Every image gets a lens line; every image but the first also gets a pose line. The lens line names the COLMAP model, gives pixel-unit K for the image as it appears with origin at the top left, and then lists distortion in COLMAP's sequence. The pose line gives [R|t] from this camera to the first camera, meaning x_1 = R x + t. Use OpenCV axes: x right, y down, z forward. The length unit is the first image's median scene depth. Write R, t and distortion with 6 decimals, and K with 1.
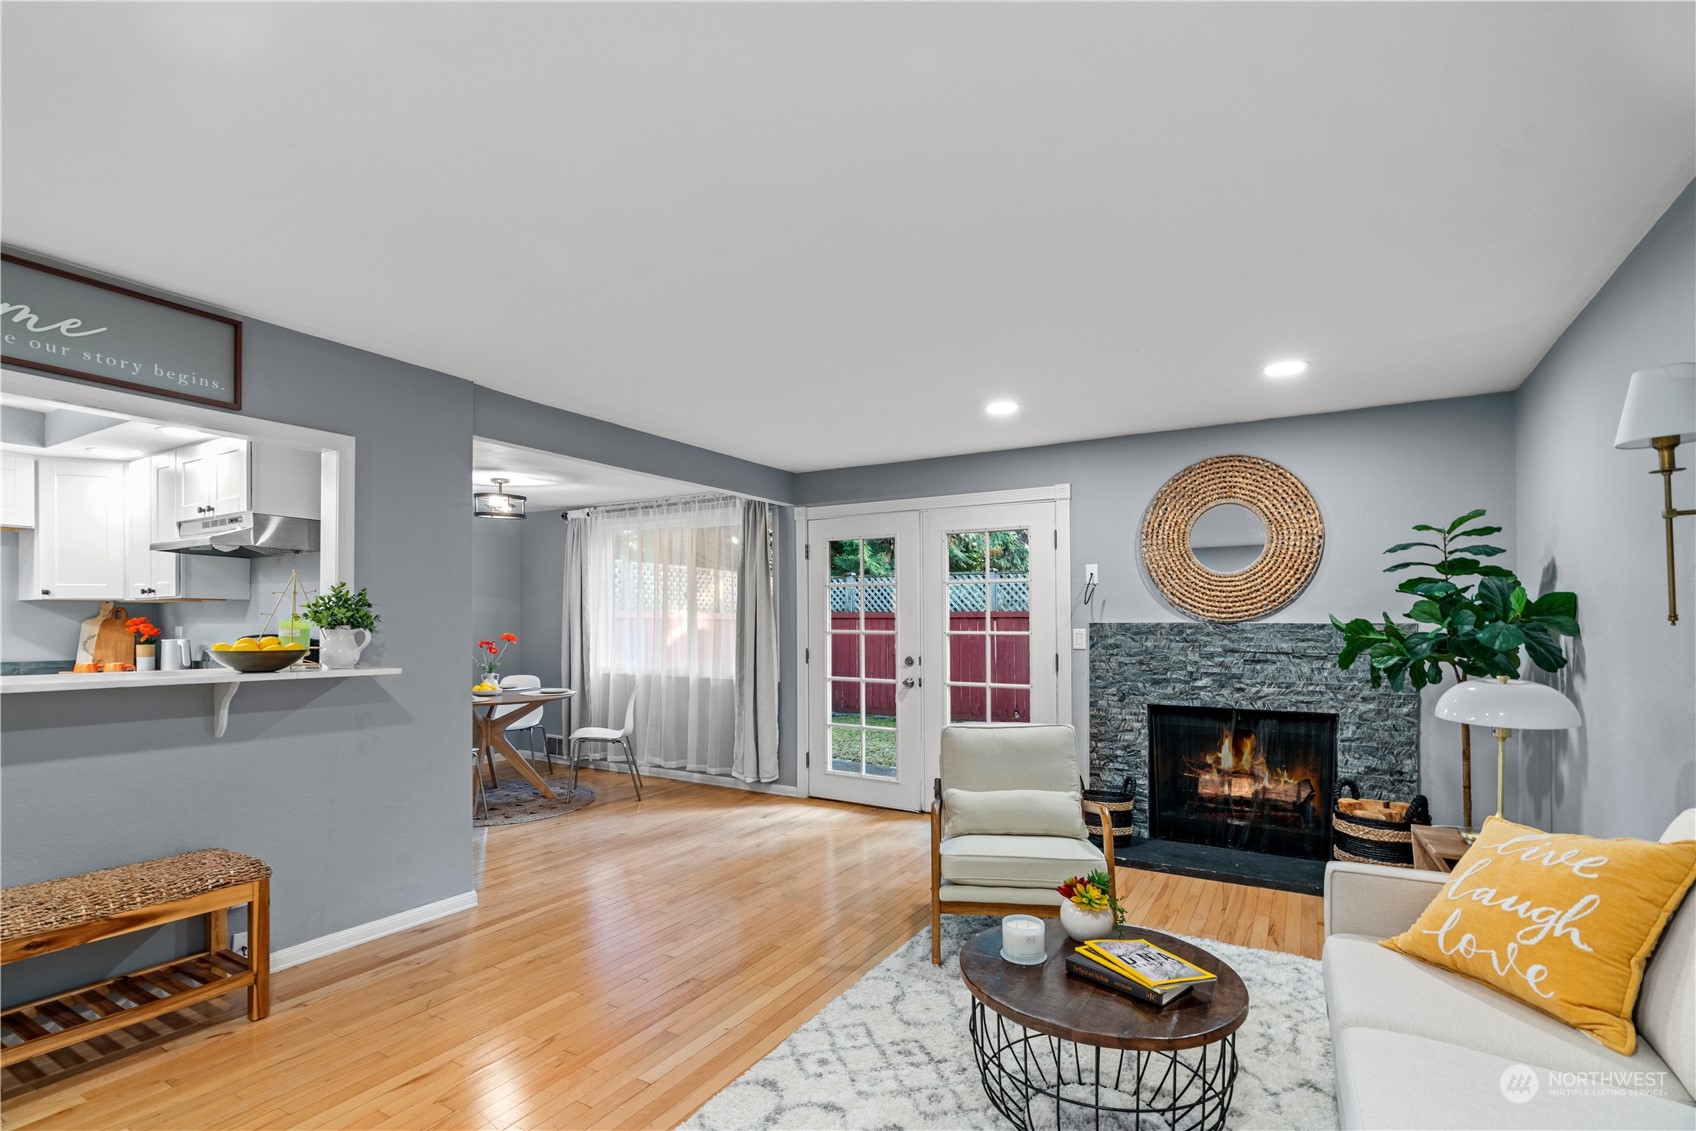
lens RADIAL K [[784.3, 0, 850.7], [0, 784.3, 636.0], [0, 0, 1]] dist [-0.001714, -0.000394]
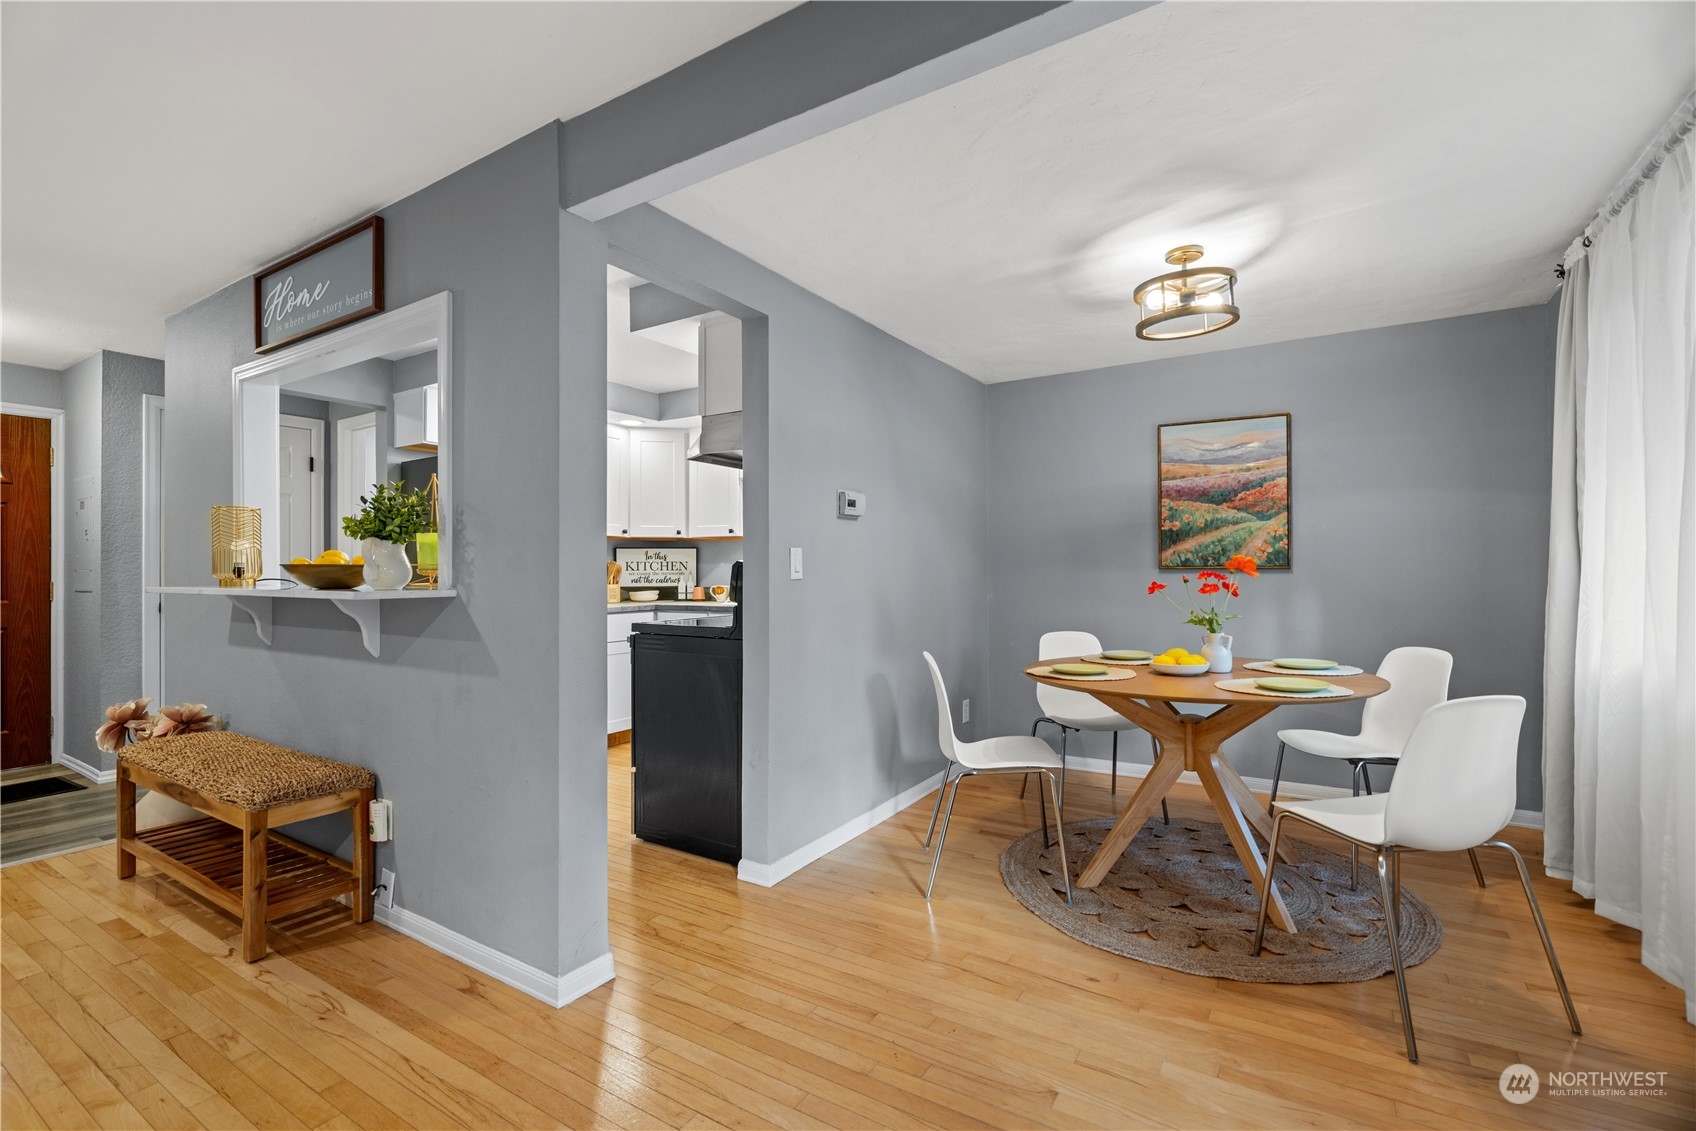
lens RADIAL K [[766.1, 0, 838.6], [0, 766.1, 565.9], [0, 0, 1]] dist [-0.014482, 0.009610]
pose [[-0.032065, -0.011699, -0.999417, 0.067794], [-0.010001, 0.999885, -0.011383, 0.013438], [0.999436, 0.009630, -0.032178, 0.928228]]
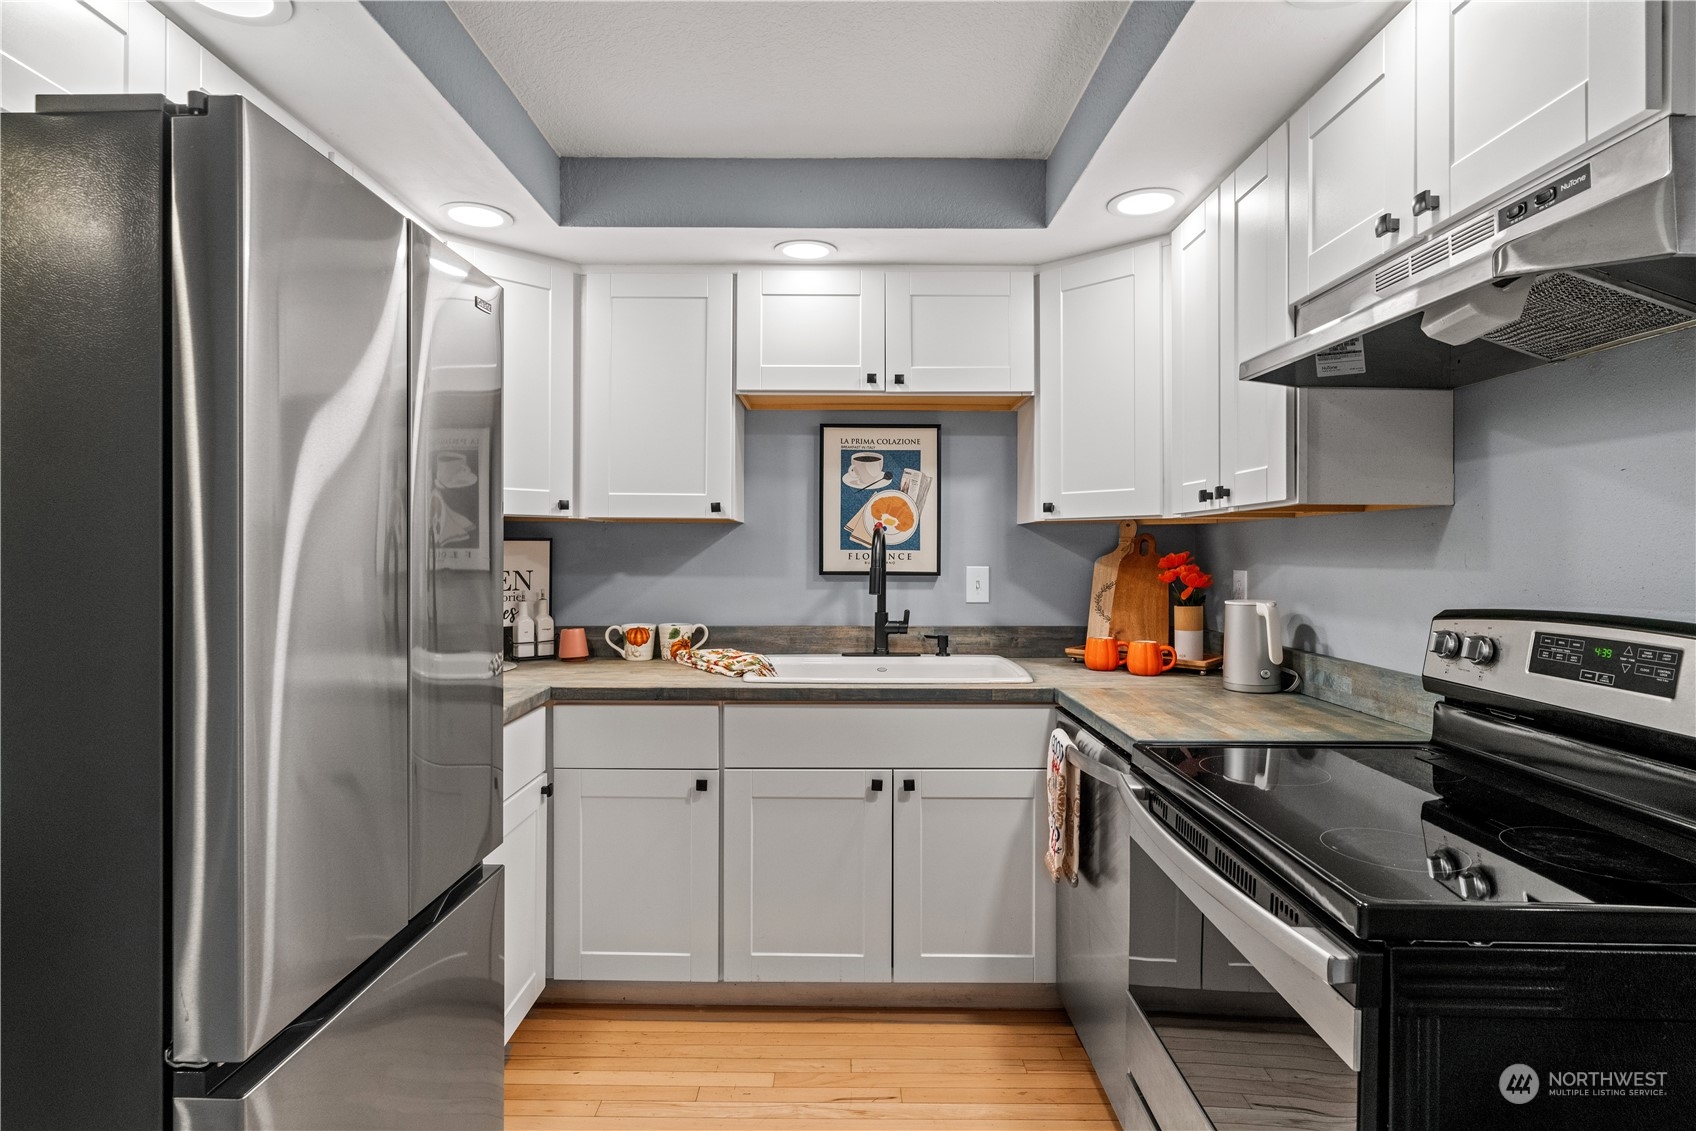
lens RADIAL K [[877.7, 0, 840.1], [0, 877.7, 549.1], [0, 0, 1]] dist [-0.005860, 0.000668]
pose [[0.503887, -0.002541, -0.863766, -0.519460], [-0.013483, 0.999851, -0.010807, -0.016672], [0.863664, 0.017091, 0.503778, 0.513581]]
